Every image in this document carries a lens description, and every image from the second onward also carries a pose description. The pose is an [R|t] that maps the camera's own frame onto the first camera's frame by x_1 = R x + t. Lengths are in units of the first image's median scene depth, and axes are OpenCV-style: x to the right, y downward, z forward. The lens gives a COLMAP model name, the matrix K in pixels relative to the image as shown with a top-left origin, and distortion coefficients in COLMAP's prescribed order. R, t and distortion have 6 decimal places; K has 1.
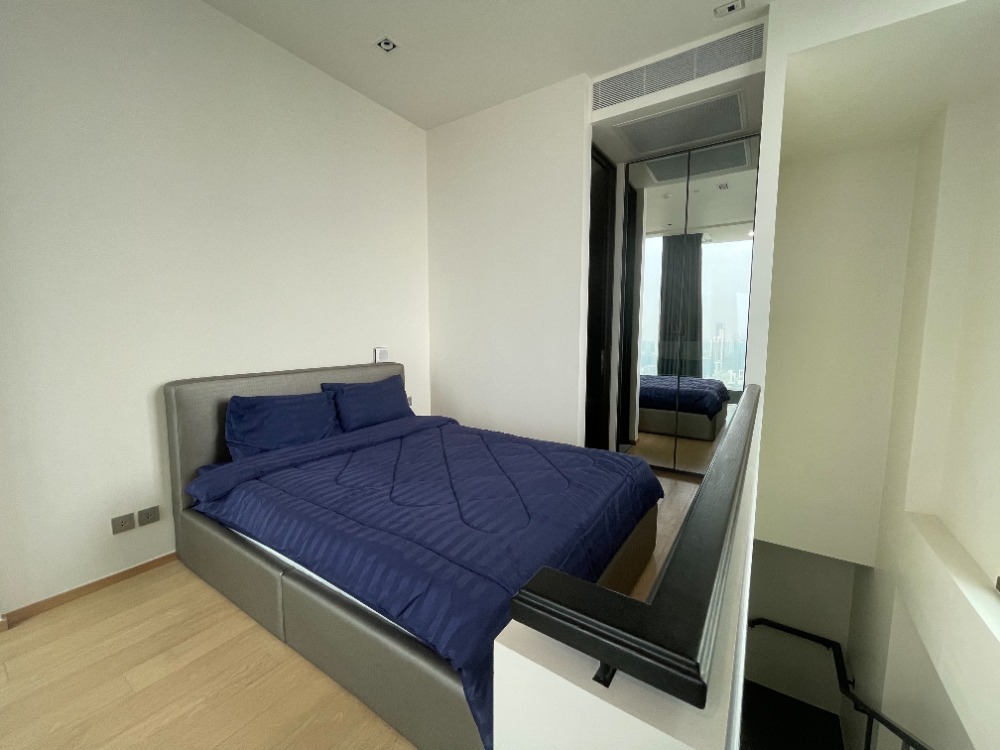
lens RADIAL K [[405.5, 0, 495.9], [0, 405.5, 374.1], [0, 0, 1]] dist [-0.002546, -0.000393]
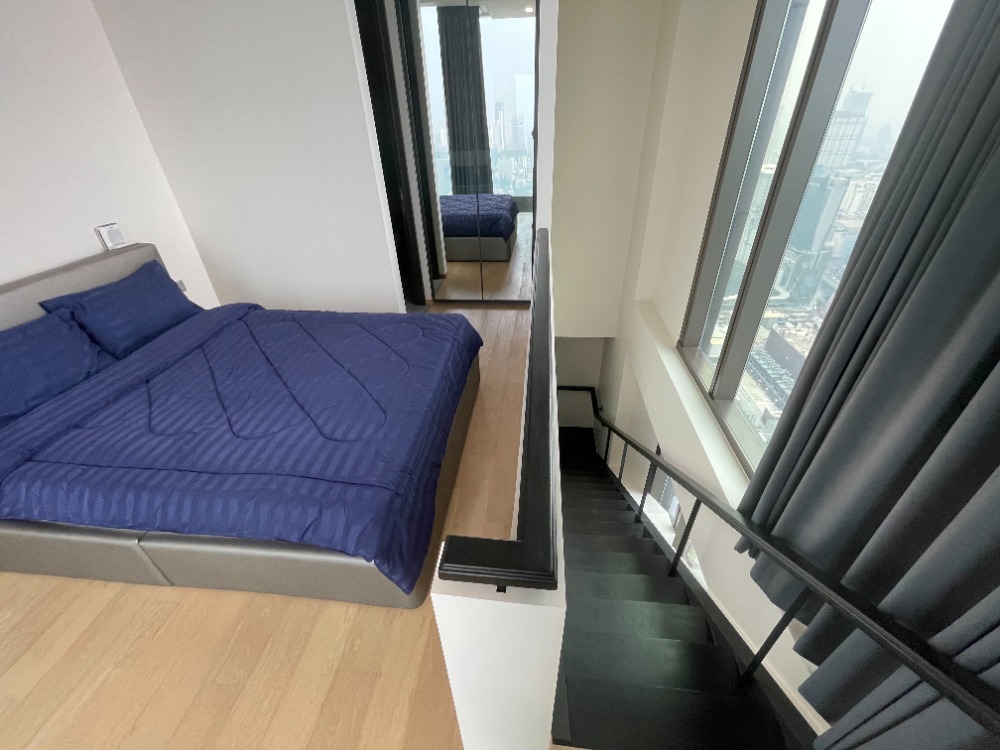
lens RADIAL K [[405.5, 0, 498.1], [0, 405.5, 373.3], [0, 0, 1]] dist [-0.002546, -0.000393]
pose [[0.880011, -0.278031, 0.385071, -0.022584], [0.083186, 0.888448, 0.451376, -0.122819], [-0.467612, -0.365183, 0.804972, -0.010478]]
